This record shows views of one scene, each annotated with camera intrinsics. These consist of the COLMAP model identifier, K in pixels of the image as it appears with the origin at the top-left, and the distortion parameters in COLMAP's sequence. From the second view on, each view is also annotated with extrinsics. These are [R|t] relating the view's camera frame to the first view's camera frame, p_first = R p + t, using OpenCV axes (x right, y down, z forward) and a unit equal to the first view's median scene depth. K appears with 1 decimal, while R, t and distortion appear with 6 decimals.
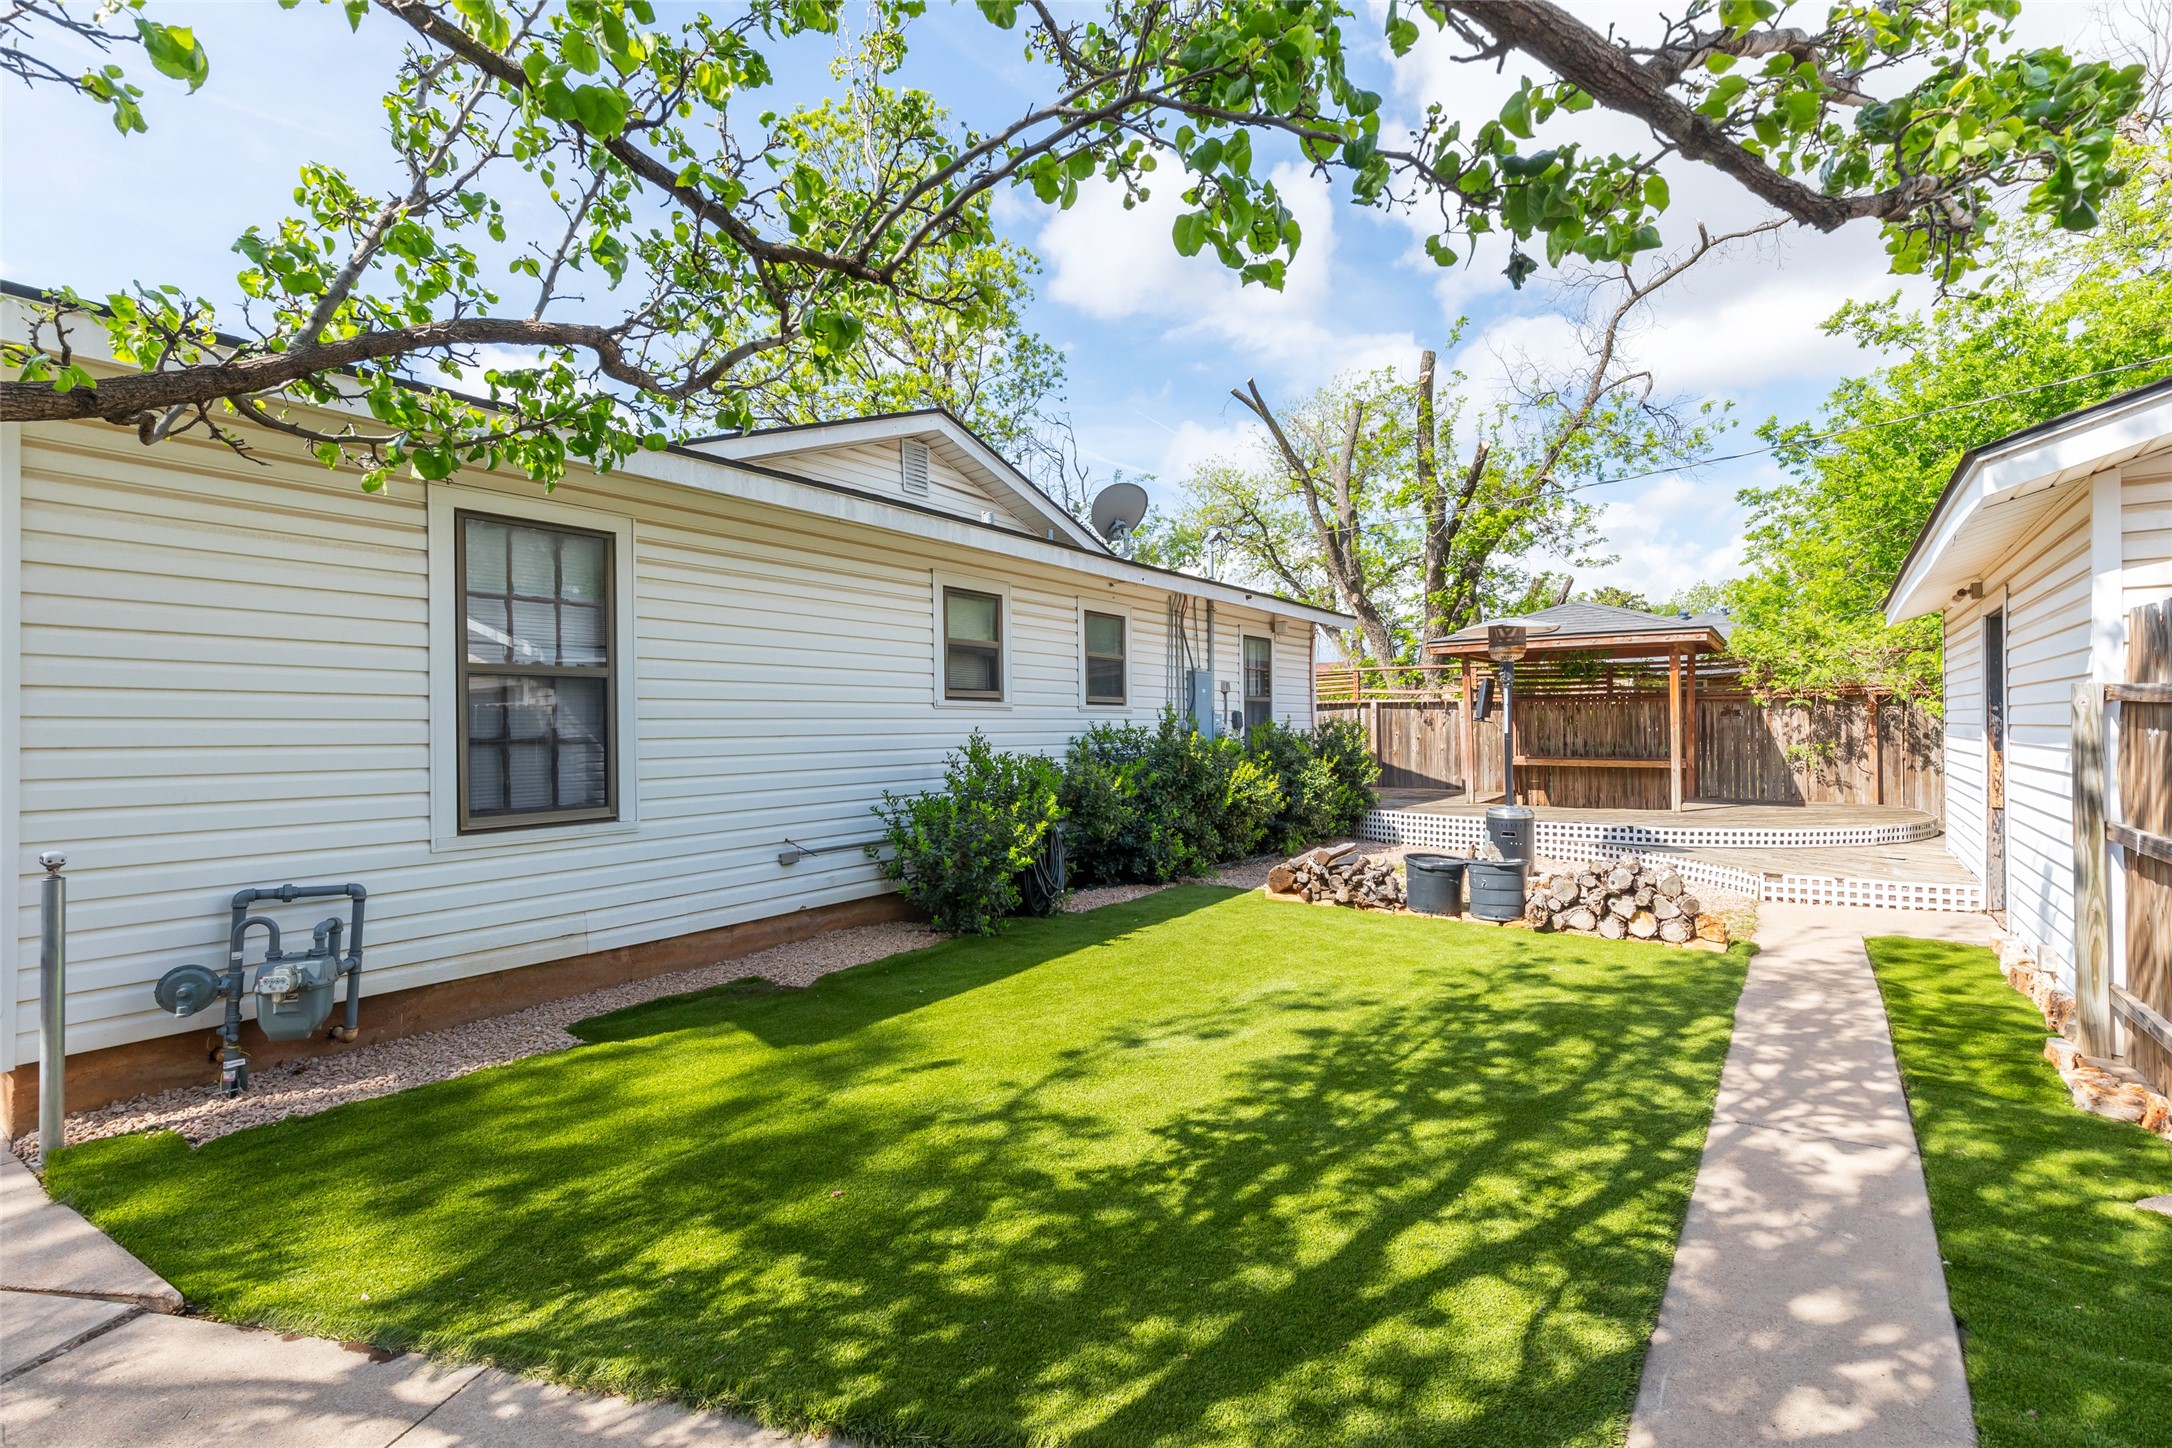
lens RADIAL K [[965.6, 0, 1096.7], [0, 965.6, 718.5], [0, 0, 1]] dist [0.016324, -0.000605]
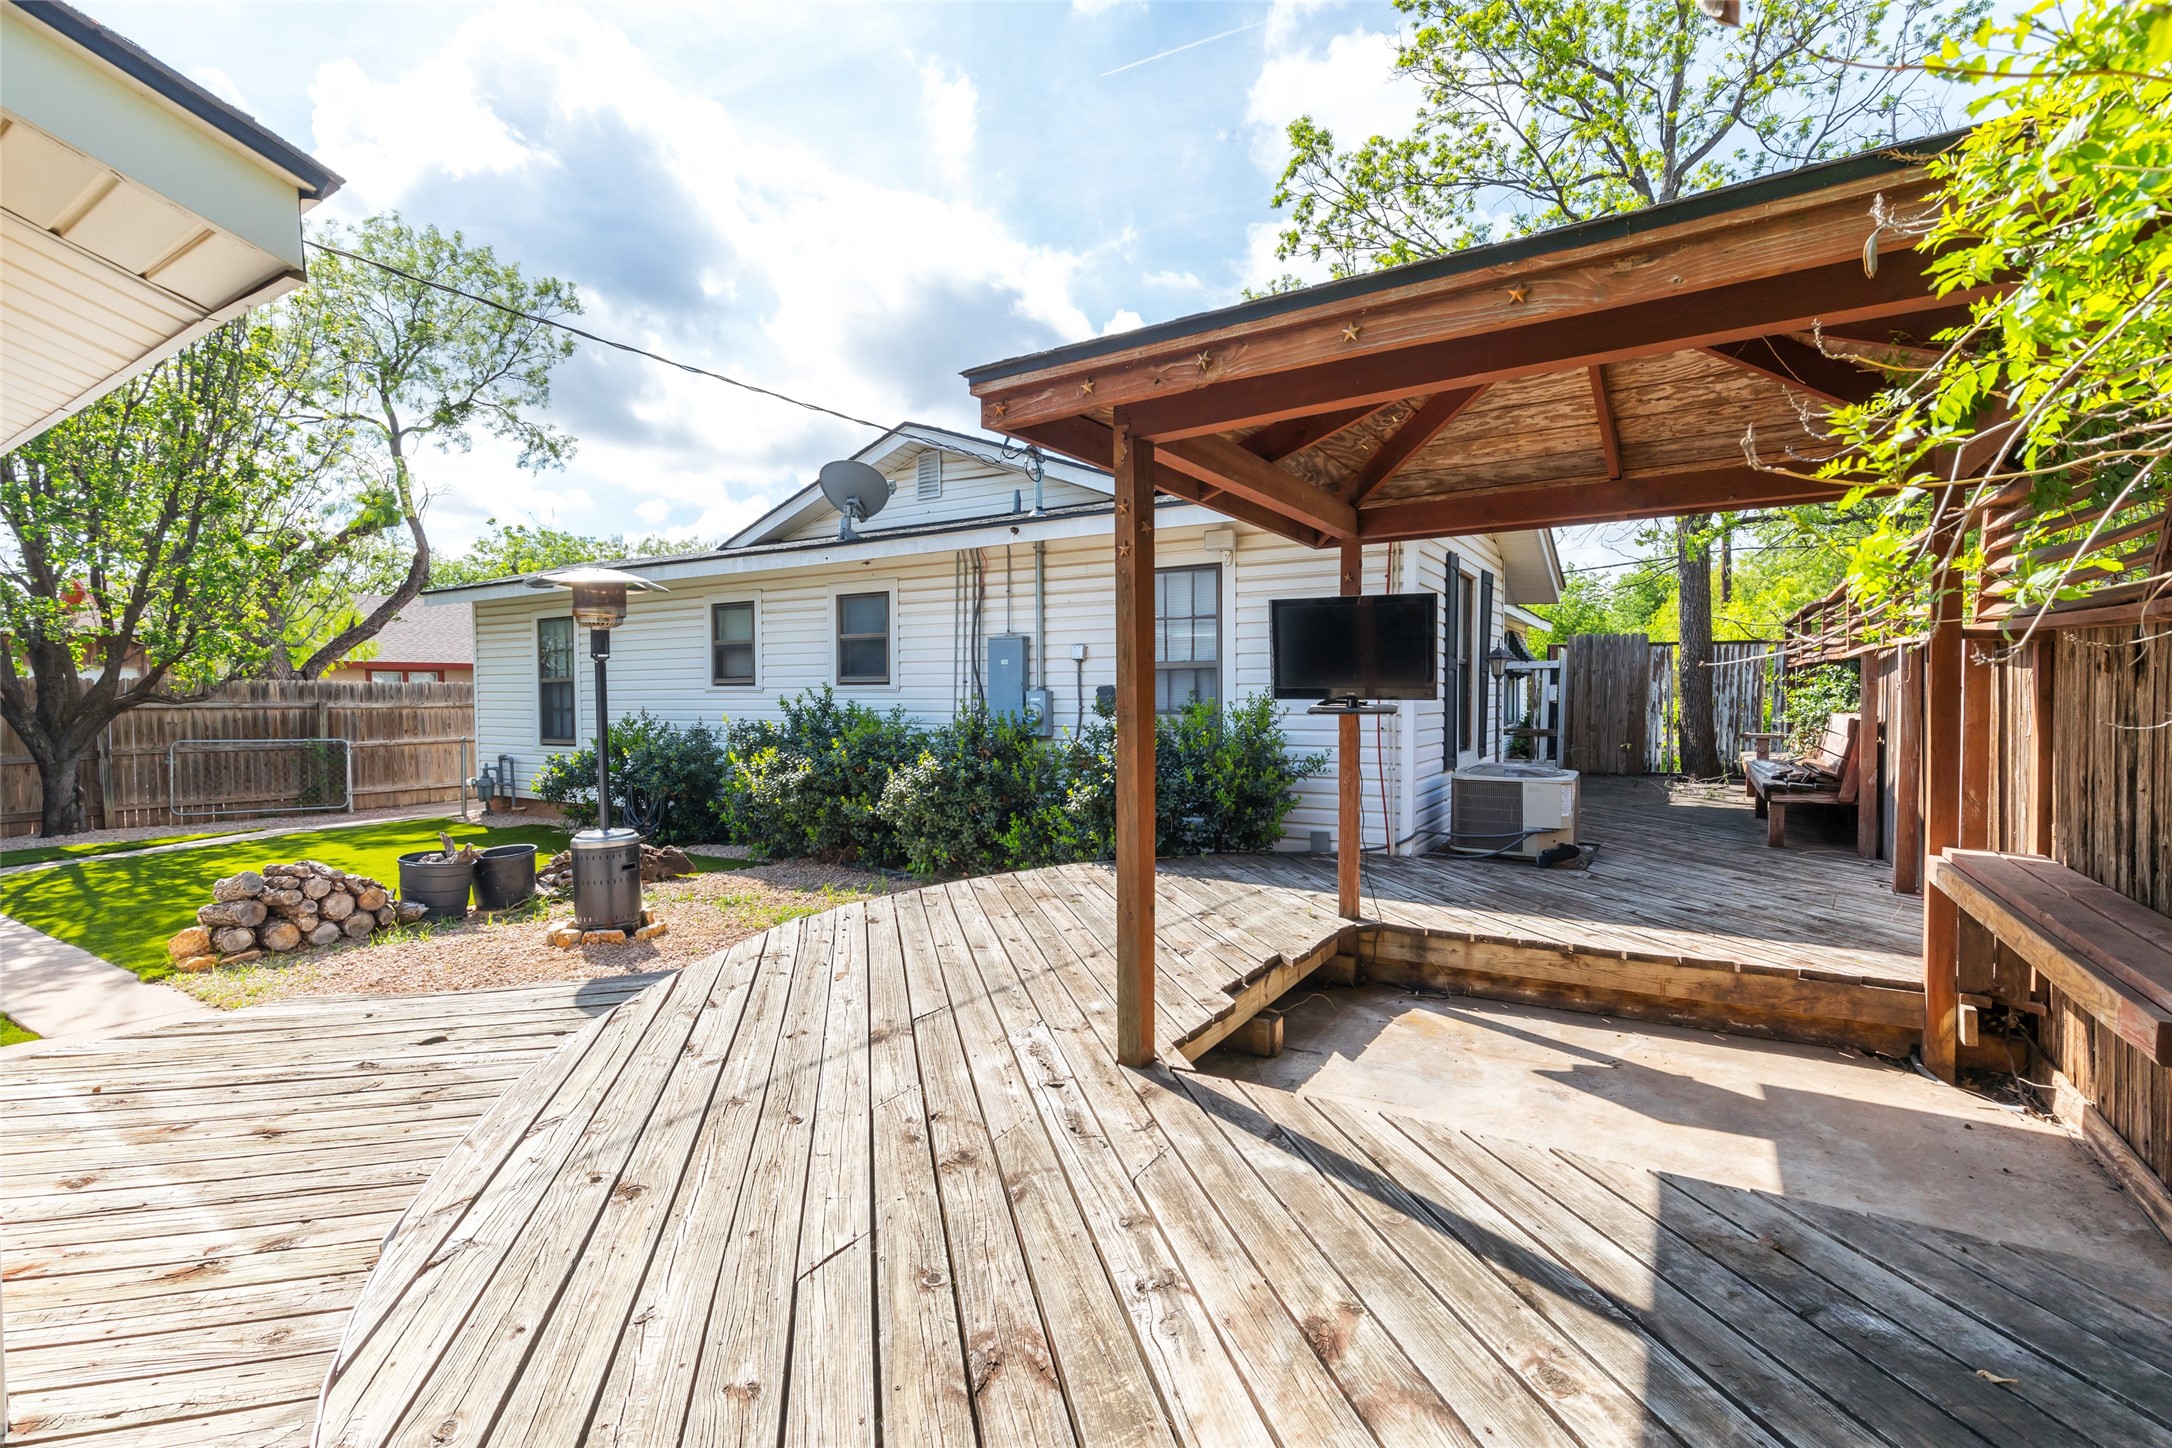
lens RADIAL K [[981.2, 0, 1075.1], [0, 981.2, 727.7], [0, 0, 1]] dist [0.004001, 0.000182]
pose [[0.033131, 0.039255, -0.998680, 0.824464], [0.011270, 0.999150, 0.039648, -0.005700], [0.999387, -0.012569, 0.032661, 0.930270]]
